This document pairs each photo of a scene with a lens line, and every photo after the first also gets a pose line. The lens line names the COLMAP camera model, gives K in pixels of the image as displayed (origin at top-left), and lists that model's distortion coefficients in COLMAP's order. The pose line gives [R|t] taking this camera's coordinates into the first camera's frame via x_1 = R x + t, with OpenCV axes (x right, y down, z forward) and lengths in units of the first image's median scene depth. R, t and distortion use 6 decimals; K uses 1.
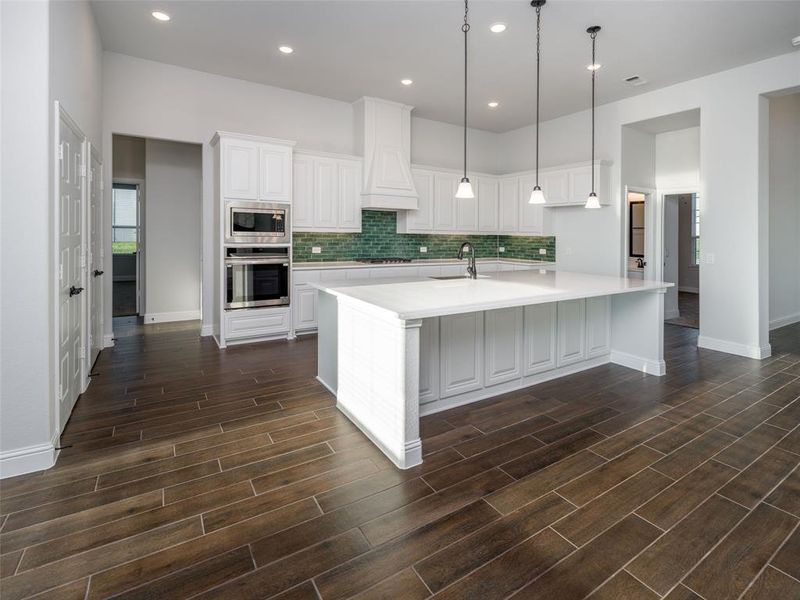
lens RADIAL K [[385.1, 0, 403.7], [0, 385.1, 243.9], [0, 0, 1]] dist [-0.005282, 0.001328]
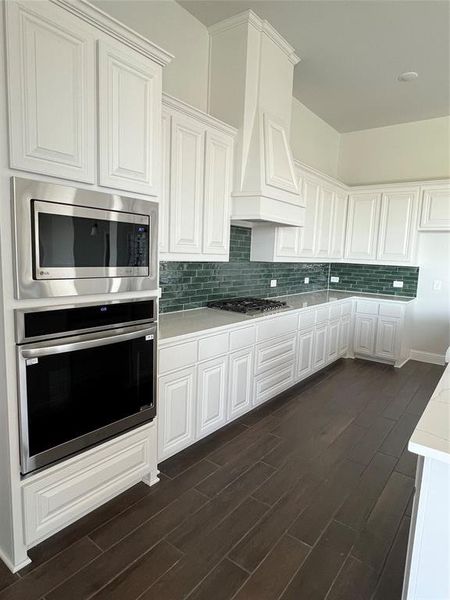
lens RADIAL K [[350.4, 0, 223.6], [0, 350.4, 297.8], [0, 0, 1]] dist [-0.004801, 0.000801]
pose [[0.937675, -0.023292, 0.346731, -0.303043], [-0.015587, 0.993928, 0.108920, -0.032198], [-0.347163, -0.107536, 0.931619, 0.482887]]
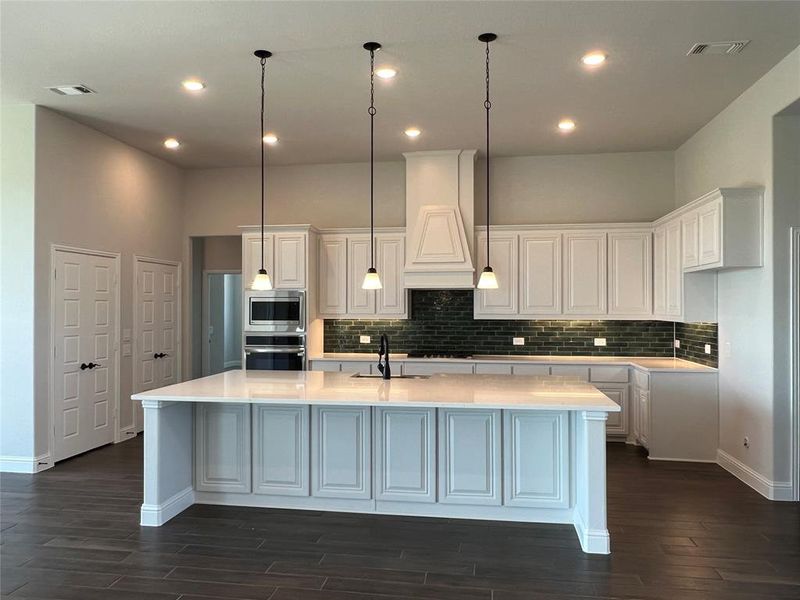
lens RADIAL K [[595.4, 0, 397.4], [0, 595.4, 307.4], [0, 0, 1]] dist [0.008688, -0.002967]
pose [[0.755254, -0.015959, -0.655238, 0.687589], [-0.004199, 0.999565, -0.029185, -0.016837], [0.655419, 0.024794, 0.754859, 0.036309]]
